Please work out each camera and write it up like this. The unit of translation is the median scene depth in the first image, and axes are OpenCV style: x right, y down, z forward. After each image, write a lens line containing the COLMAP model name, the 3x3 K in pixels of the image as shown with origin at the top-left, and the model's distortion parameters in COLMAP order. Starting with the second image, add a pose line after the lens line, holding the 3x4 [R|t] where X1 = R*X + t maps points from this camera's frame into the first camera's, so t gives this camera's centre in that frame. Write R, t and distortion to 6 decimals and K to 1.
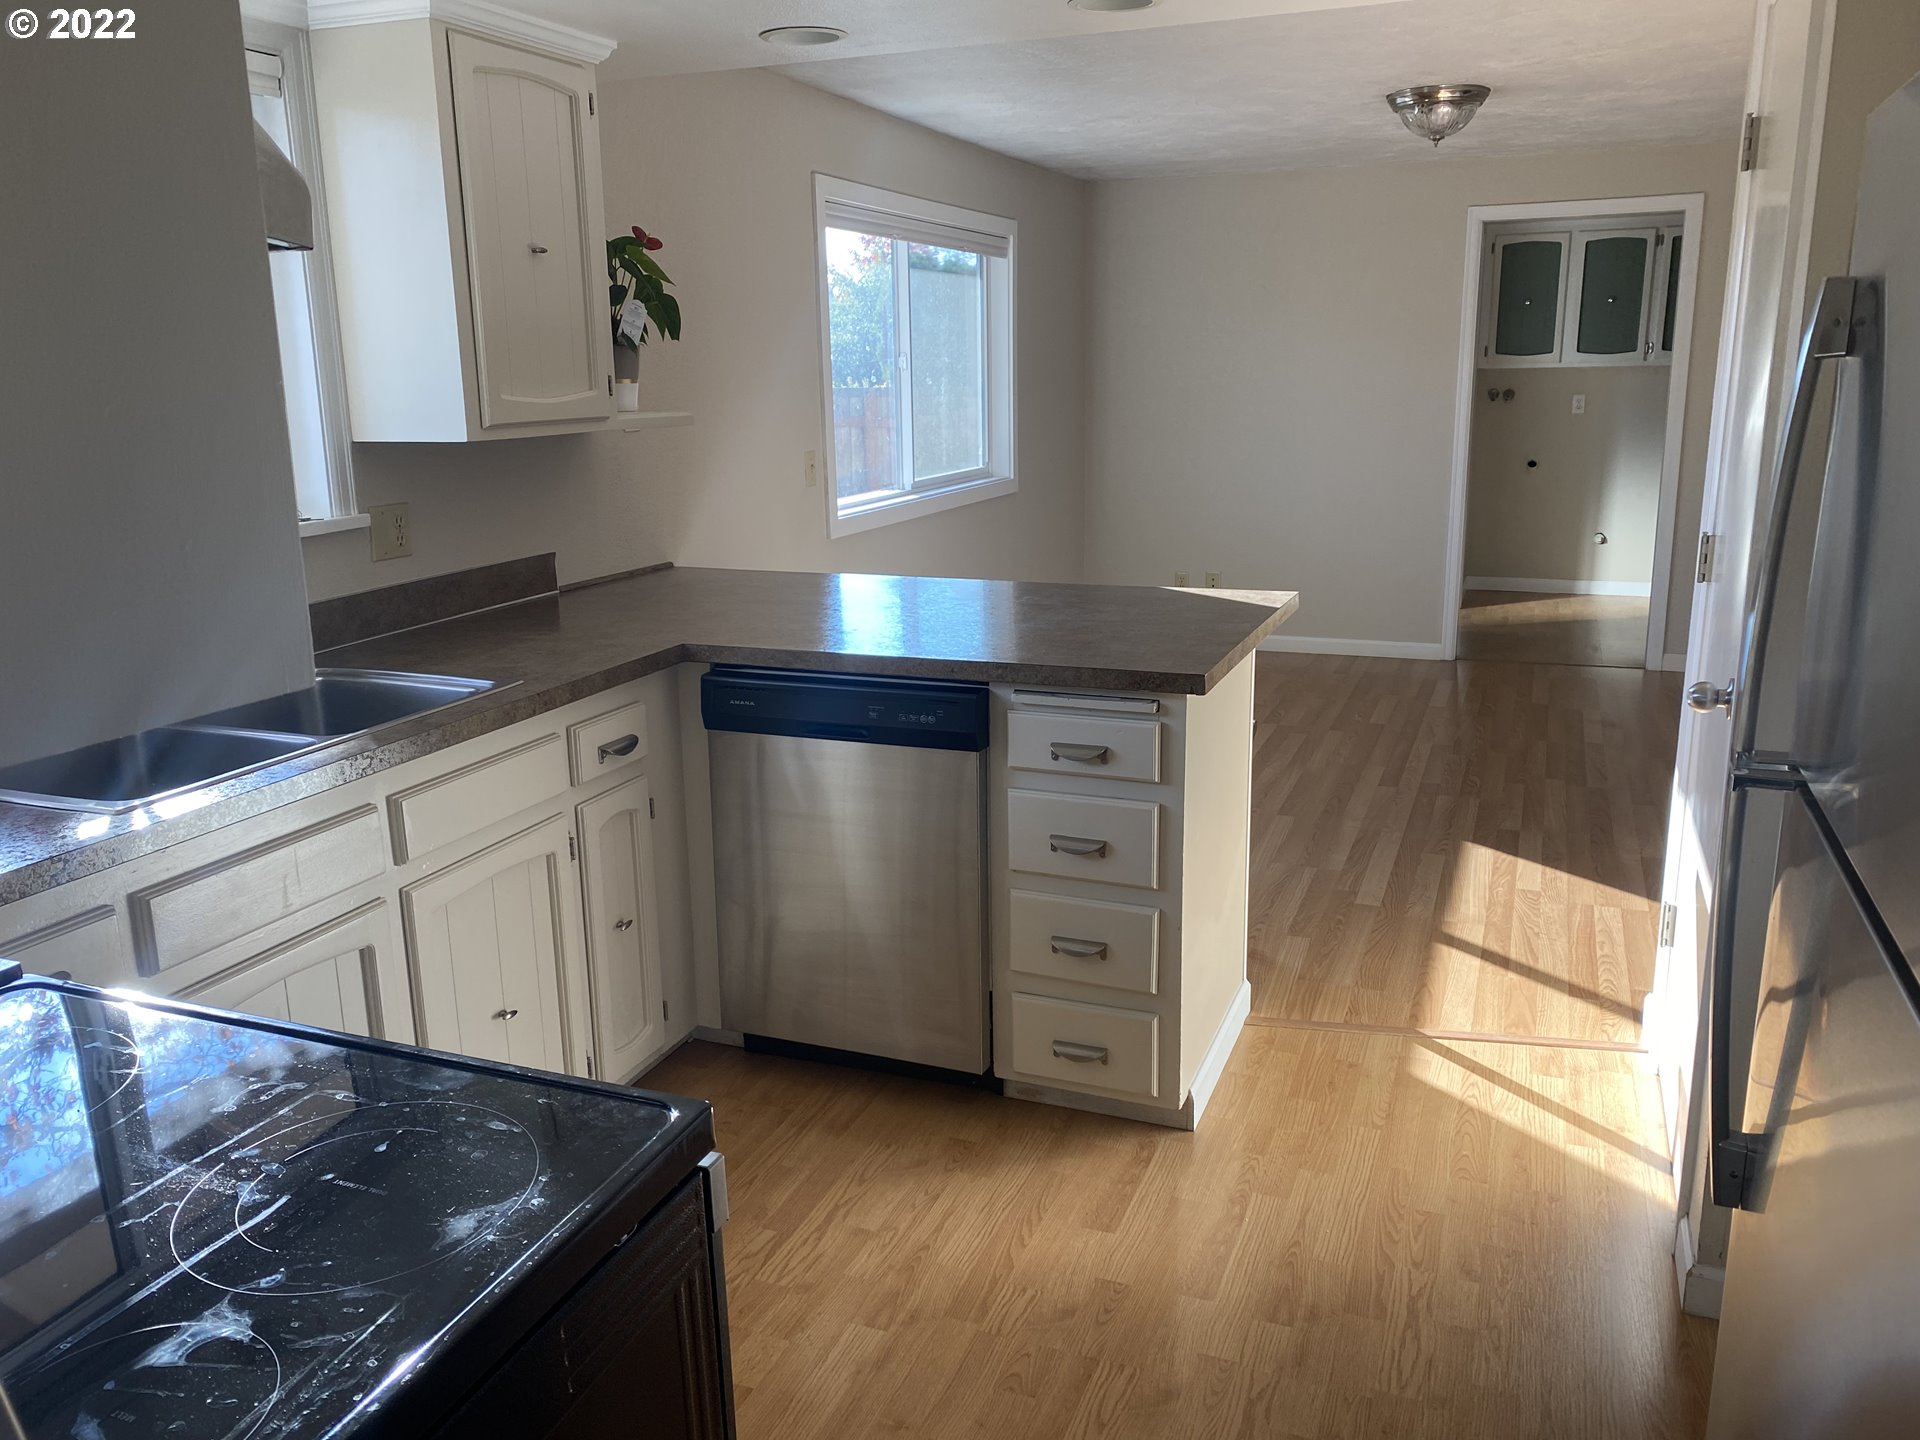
lens RADIAL K [[1478.9, 0, 919.2], [0, 1478.9, 736.9], [0, 0, 1]] dist [0.023397, -0.017661]
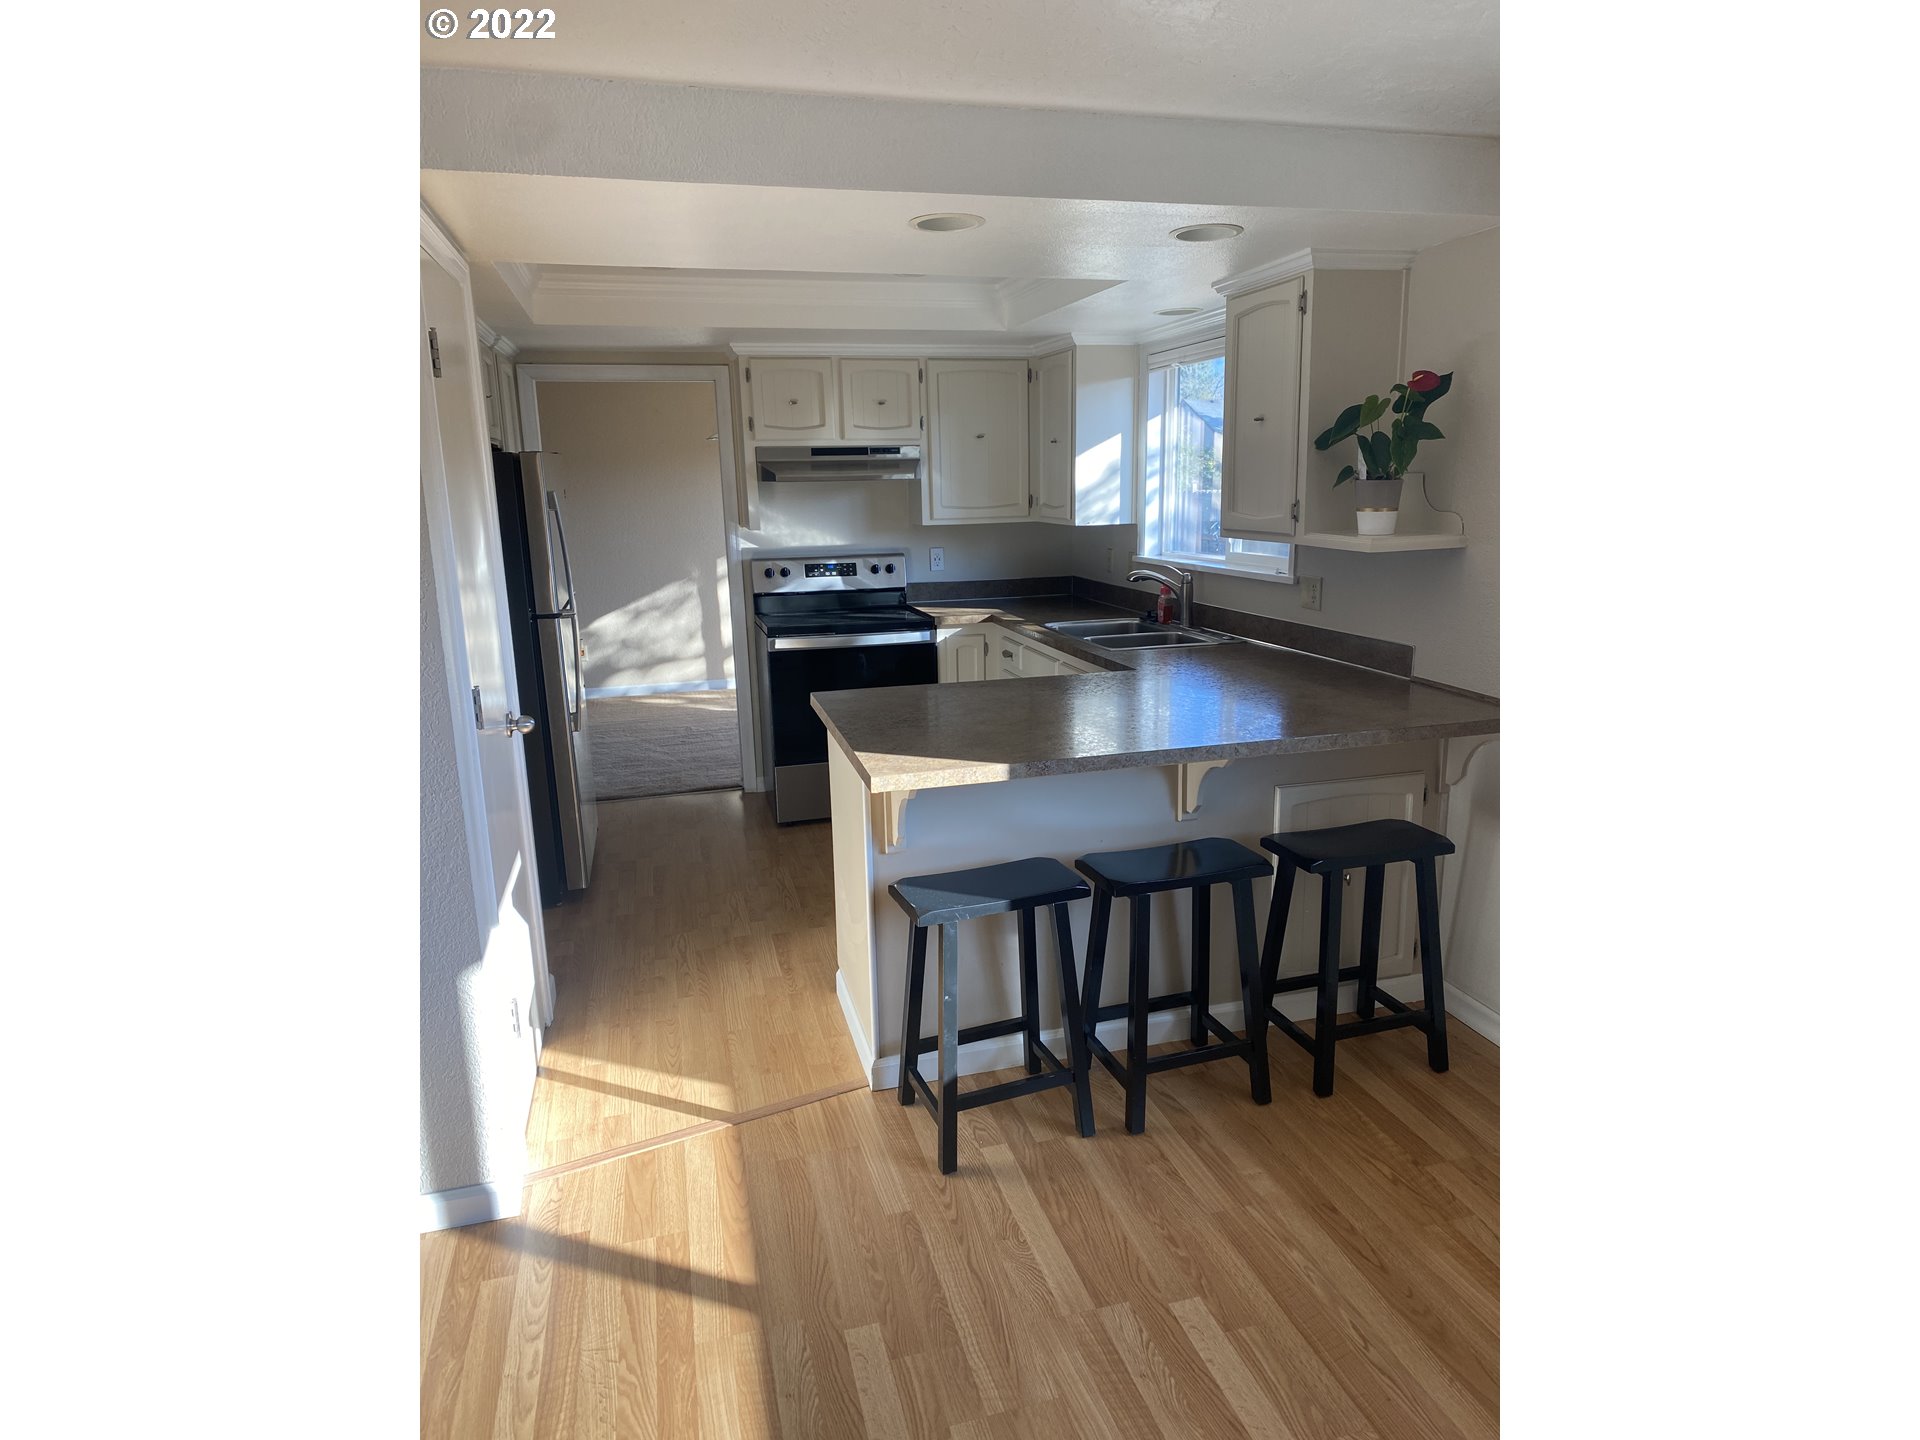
lens RADIAL K [[1113.1, 0, 975.5], [0, 1113.1, 730.6], [0, 0, 1]] dist [0.031517, -0.004104]
pose [[-0.778947, 0.173382, -0.602644, 0.457887], [-0.124051, 0.899422, 0.419108, -0.311326], [0.614697, 0.401221, -0.679094, 1.108477]]
